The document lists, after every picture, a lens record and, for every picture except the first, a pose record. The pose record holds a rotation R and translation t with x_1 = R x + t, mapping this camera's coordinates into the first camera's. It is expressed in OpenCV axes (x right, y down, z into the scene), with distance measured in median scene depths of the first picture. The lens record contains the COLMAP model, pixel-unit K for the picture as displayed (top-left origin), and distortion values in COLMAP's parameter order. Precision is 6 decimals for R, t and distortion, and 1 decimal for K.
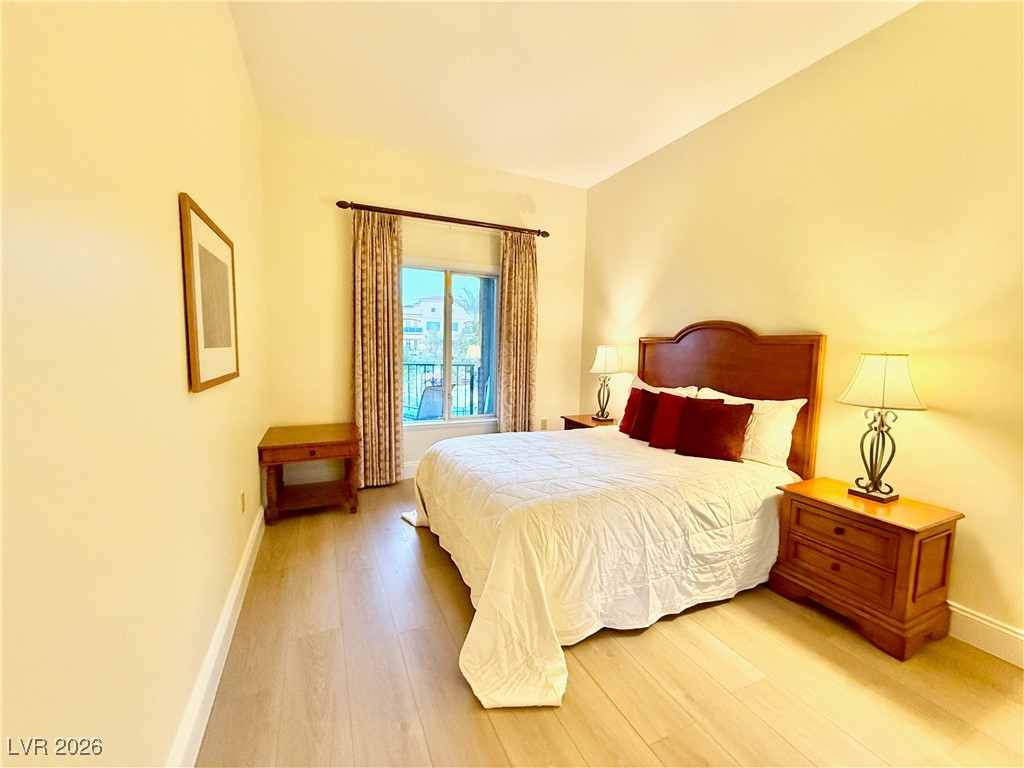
lens RADIAL K [[409.2, 0, 510.0], [0, 409.2, 383.4], [0, 0, 1]] dist [0.000457, -0.000070]
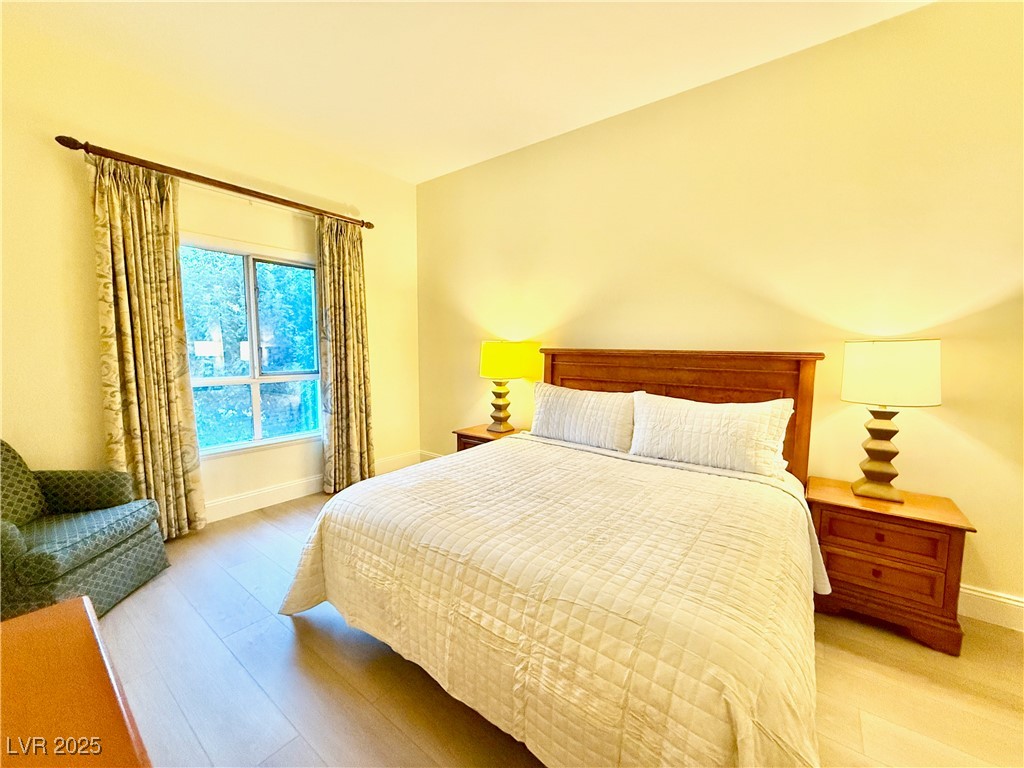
lens RADIAL K [[409.2, 0, 516.5], [0, 409.2, 381.7], [0, 0, 1]] dist [0.000457, -0.000070]
pose [[0.896522, -0.053868, 0.439712, -0.073117], [0.057114, 0.998350, 0.005855, -0.011983], [-0.439302, 0.019864, 0.898120, 0.095126]]
